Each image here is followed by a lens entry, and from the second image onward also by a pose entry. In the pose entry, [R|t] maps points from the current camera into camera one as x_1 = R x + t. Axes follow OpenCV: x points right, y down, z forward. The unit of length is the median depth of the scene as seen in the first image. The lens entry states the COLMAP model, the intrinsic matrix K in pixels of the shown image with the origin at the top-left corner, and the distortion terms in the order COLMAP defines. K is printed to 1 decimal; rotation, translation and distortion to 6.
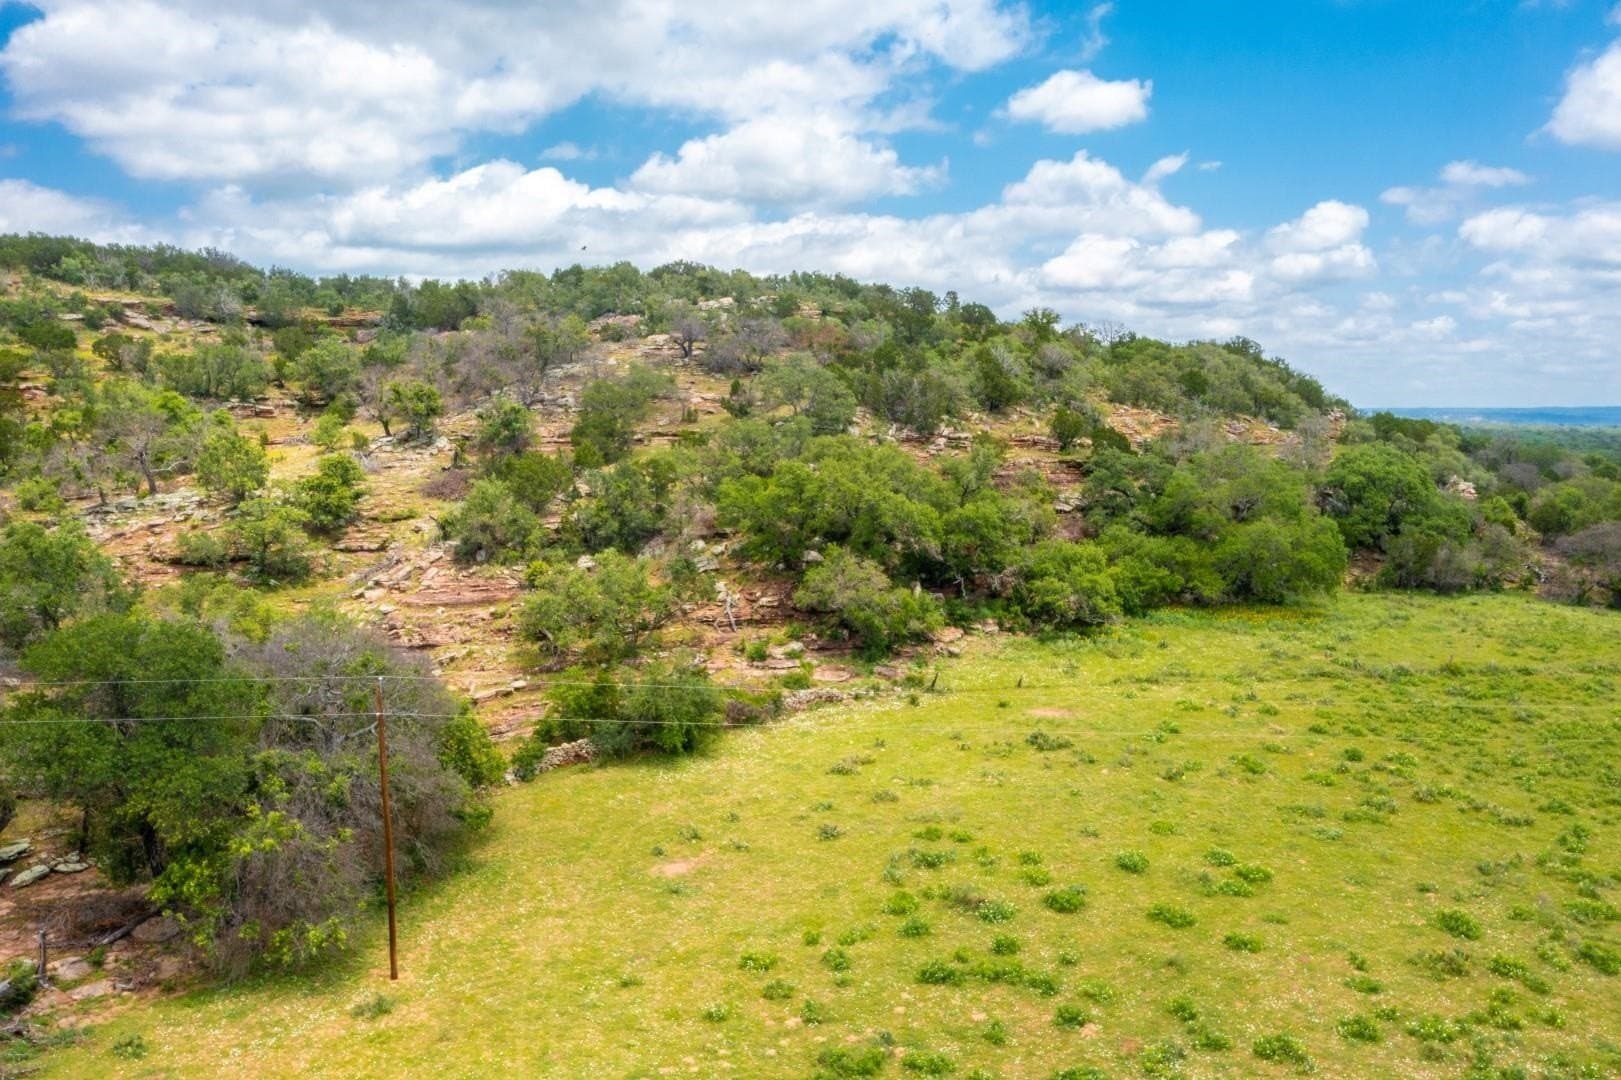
lens RADIAL K [[1302.9, 0, 809.5], [0, 1302.9, 570.6], [0, 0, 1]] dist [-0.012457, -0.004988]
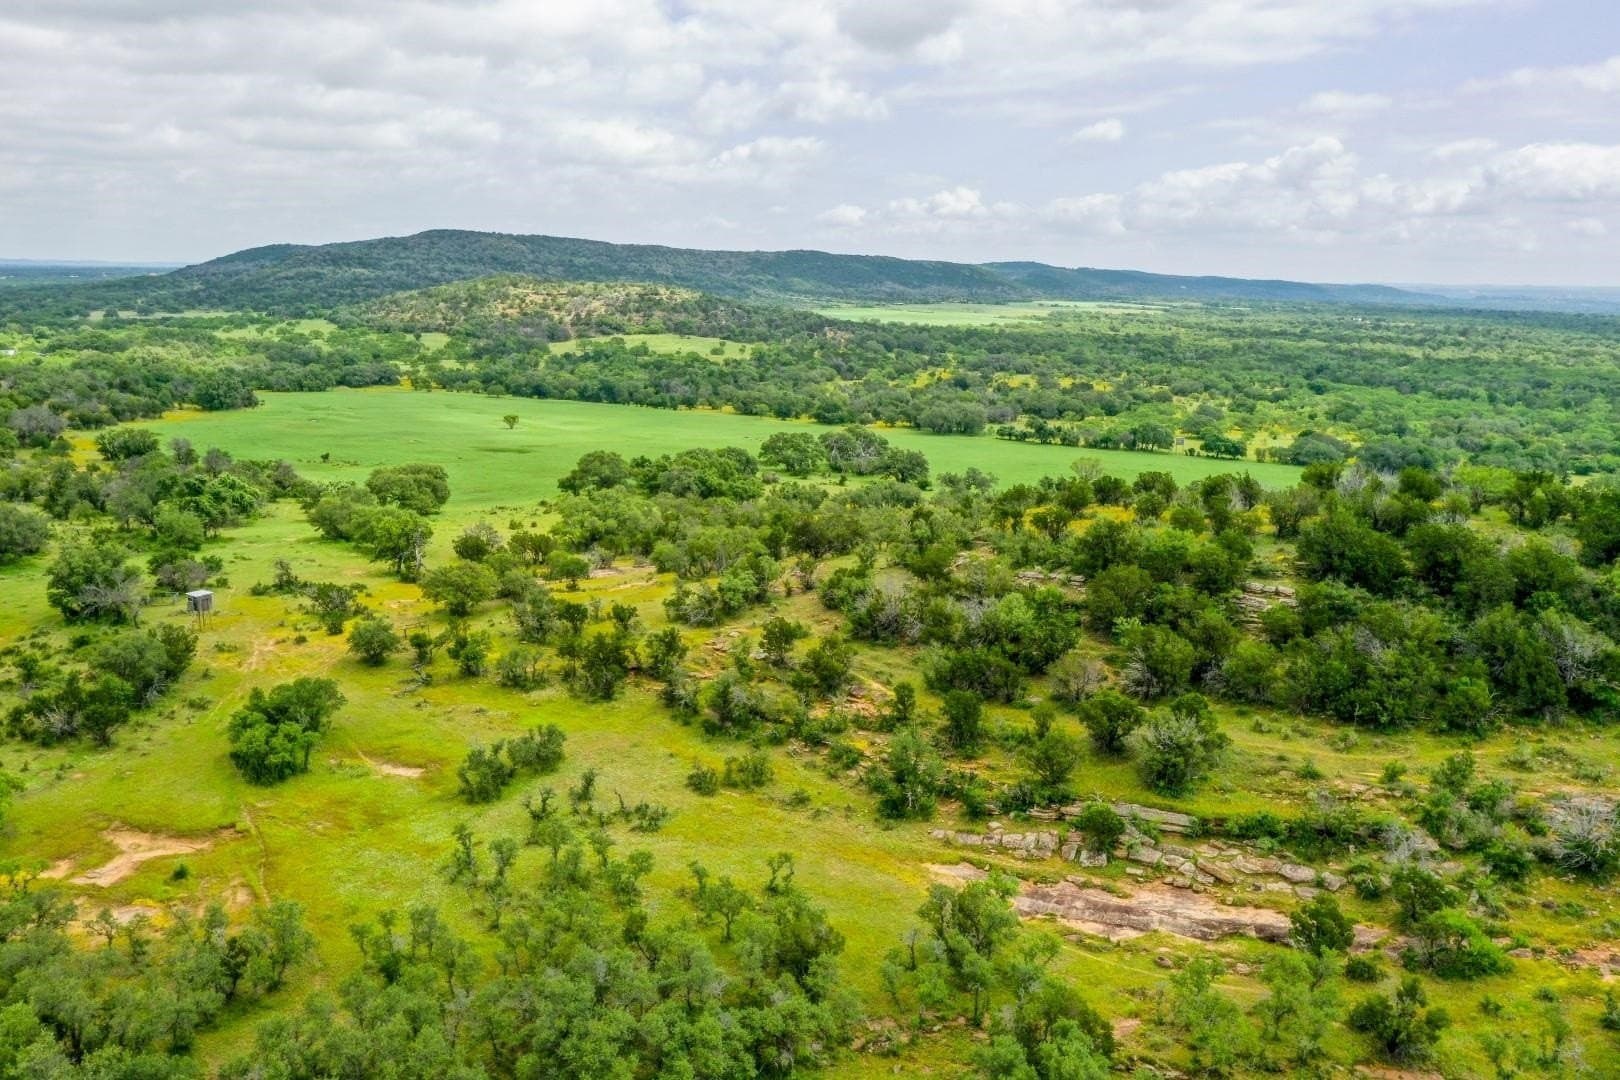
lens RADIAL K [[1311.5, 0, 807.3], [0, 1311.5, 514.2], [0, 0, 1]] dist [-0.007736, -0.011637]
pose [[0.988991, 0.040619, -0.142291, 3.116526], [-0.031894, 0.997499, 0.063068, 0.760950], [0.144497, -0.057836, 0.987814, -9.100897]]
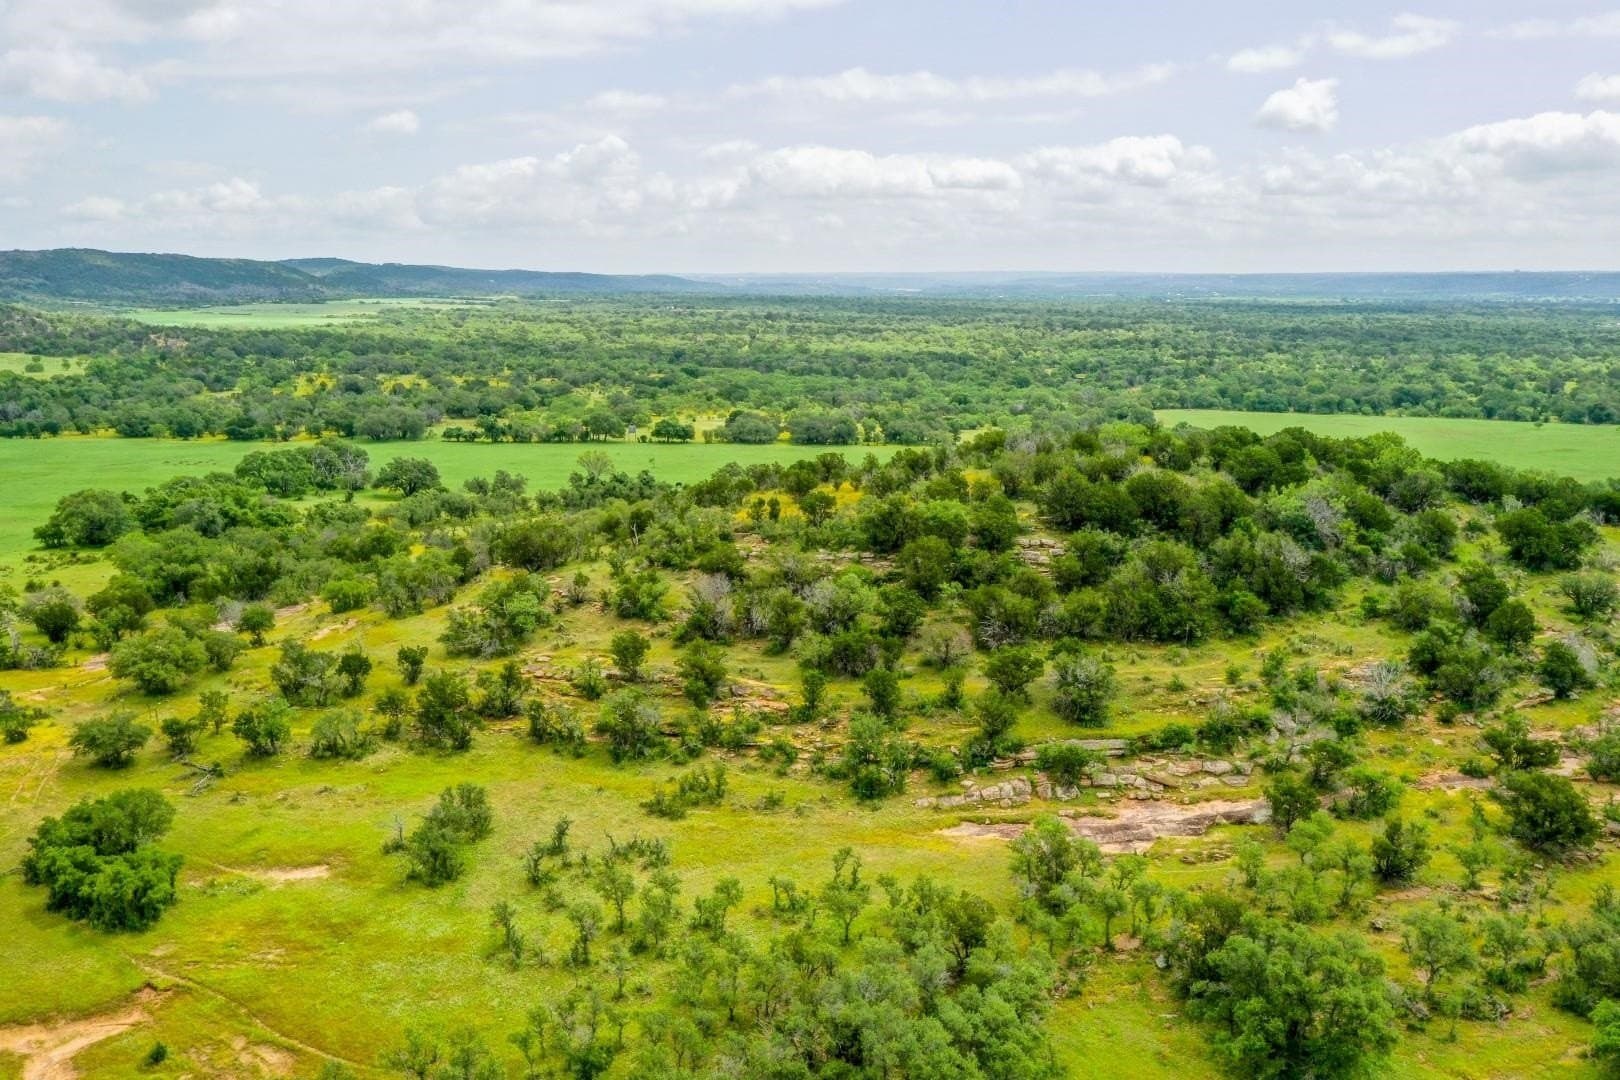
lens RADIAL K [[1302.0, 0, 809.0], [0, 1302.0, 570.6], [0, 0, 1]] dist [-0.012457, -0.004988]
pose [[0.931943, -0.082387, 0.353123, 2.625523], [0.044896, 0.992570, 0.113089, 0.756960], [-0.359816, -0.089538, 0.928717, -9.029938]]
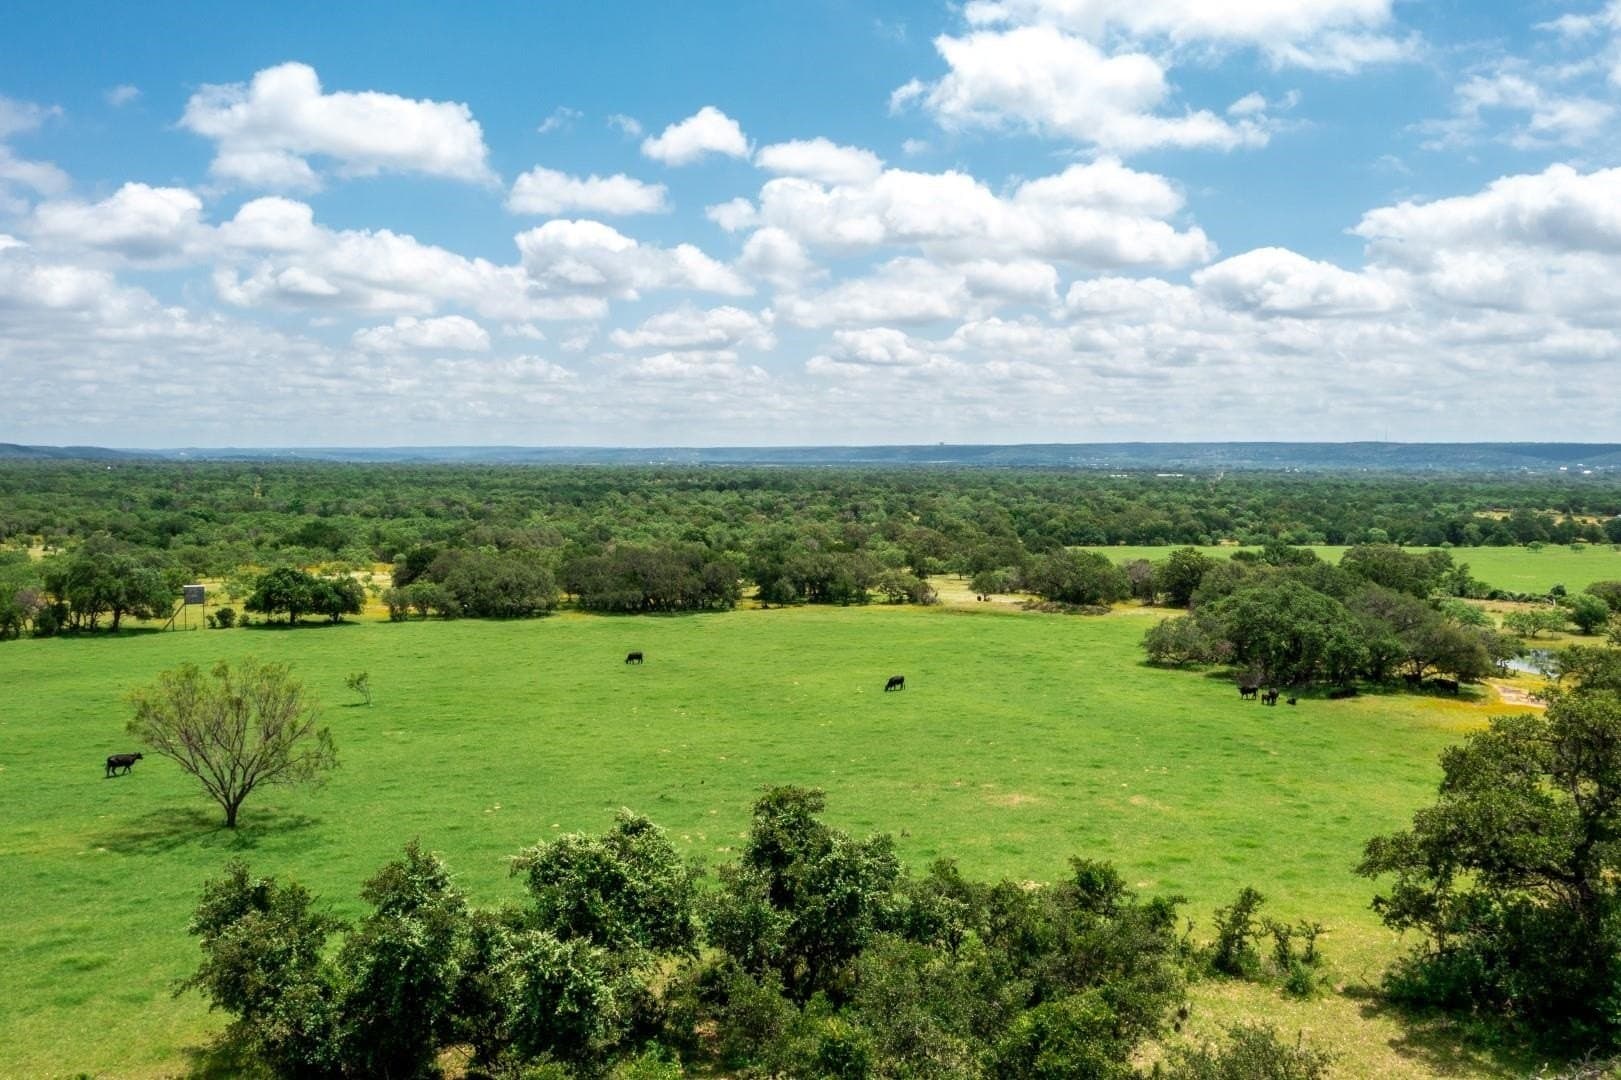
lens RADIAL K [[1281.1, 0, 810.5], [0, 1281.1, 540.0], [0, 0, 1]] dist [-0.010396, 0.005432]
pose [[0.709898, -0.050888, 0.702464, 3.095998], [0.084743, 0.996312, -0.013465, 0.774434], [-0.699188, 0.069087, 0.711592, -6.231826]]
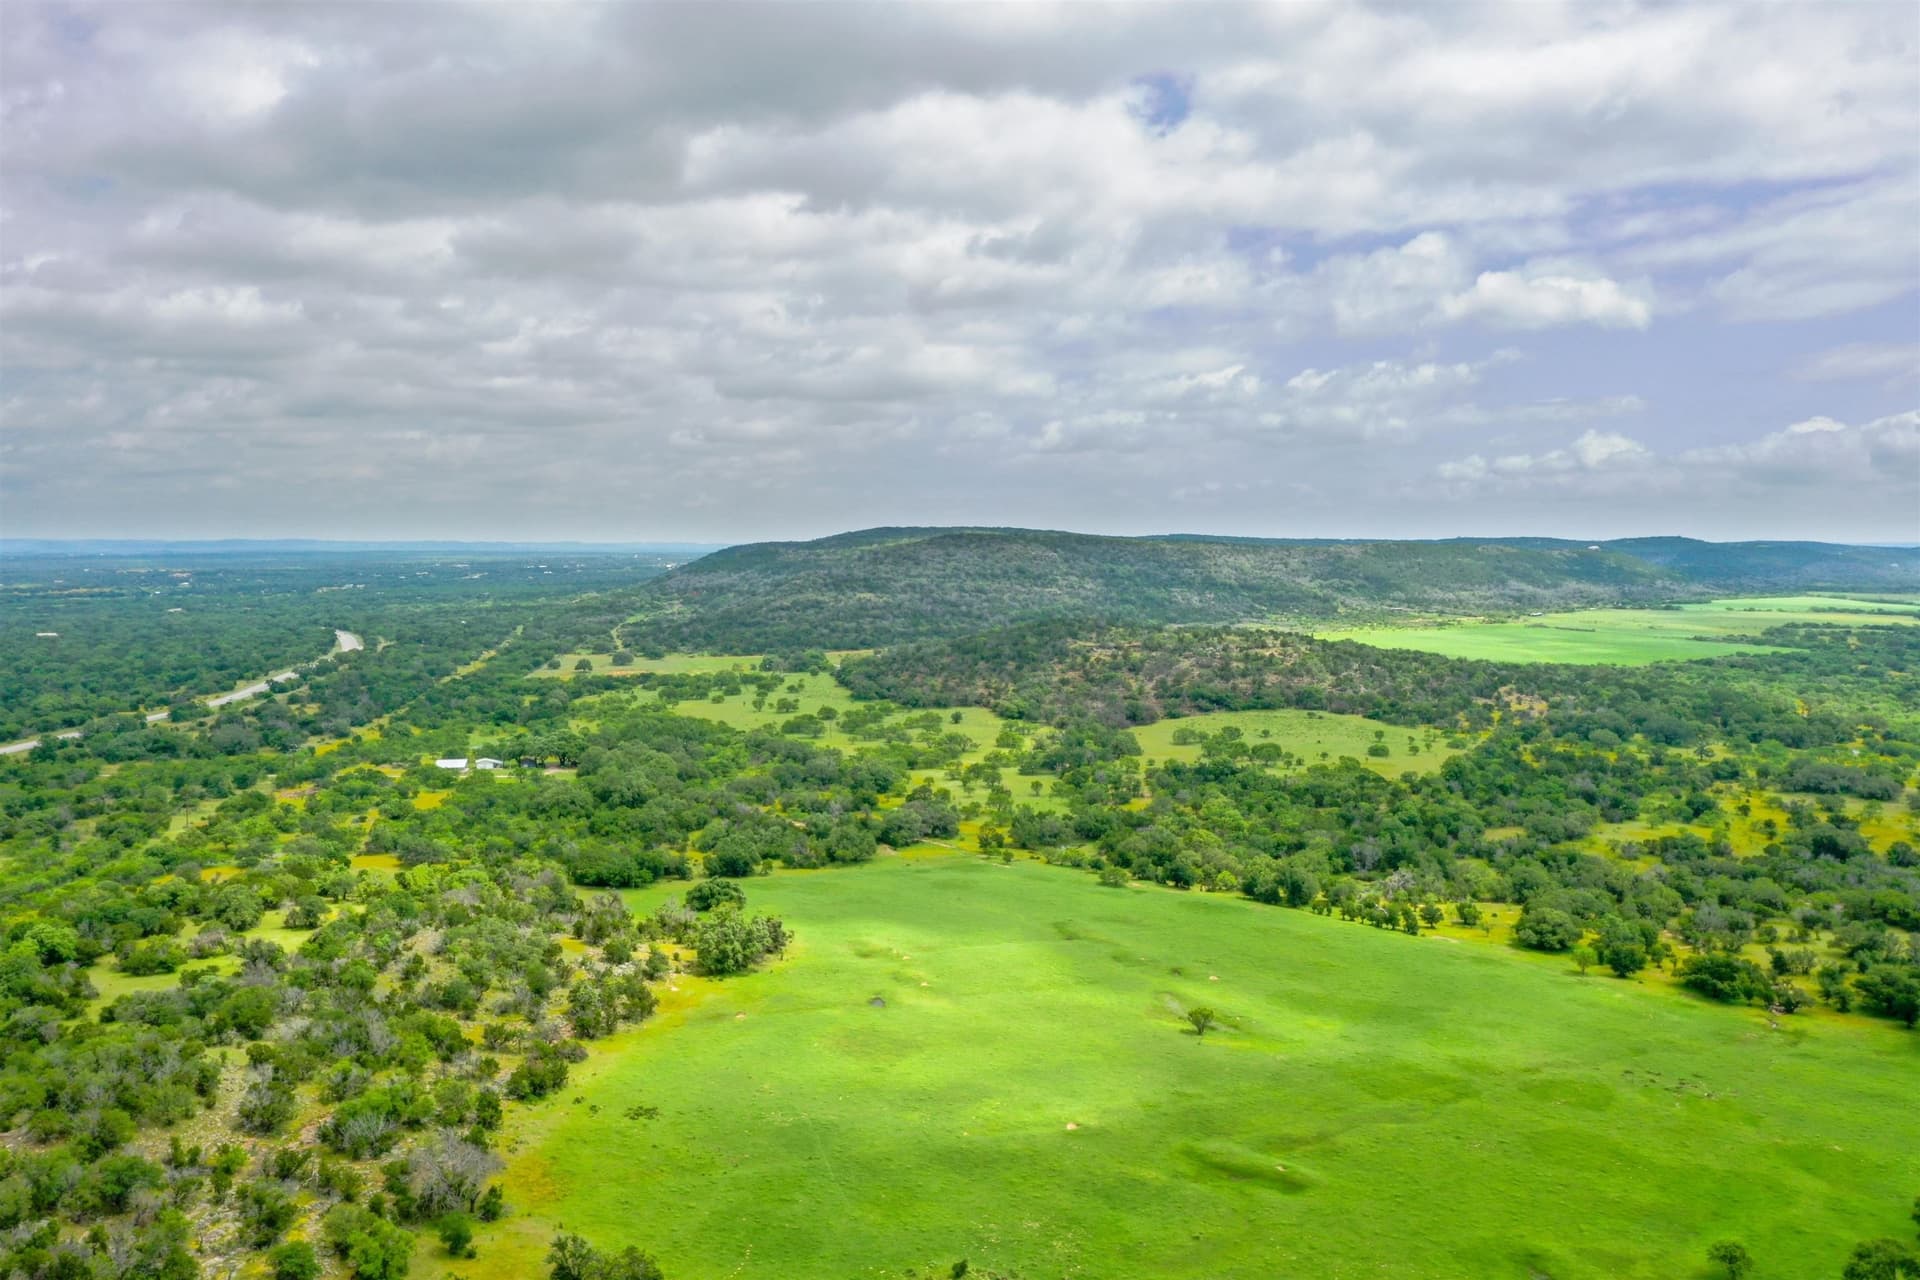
lens RADIAL K [[1543.2, 0, 958.9], [0, 1543.2, 676.3], [0, 0, 1]] dist [-0.012457, -0.004988]
pose [[0.923293, 0.029202, -0.382985, 2.117508], [-0.041362, 0.998867, -0.023552, 0.121996], [0.381864, 0.037587, 0.923454, -7.780892]]
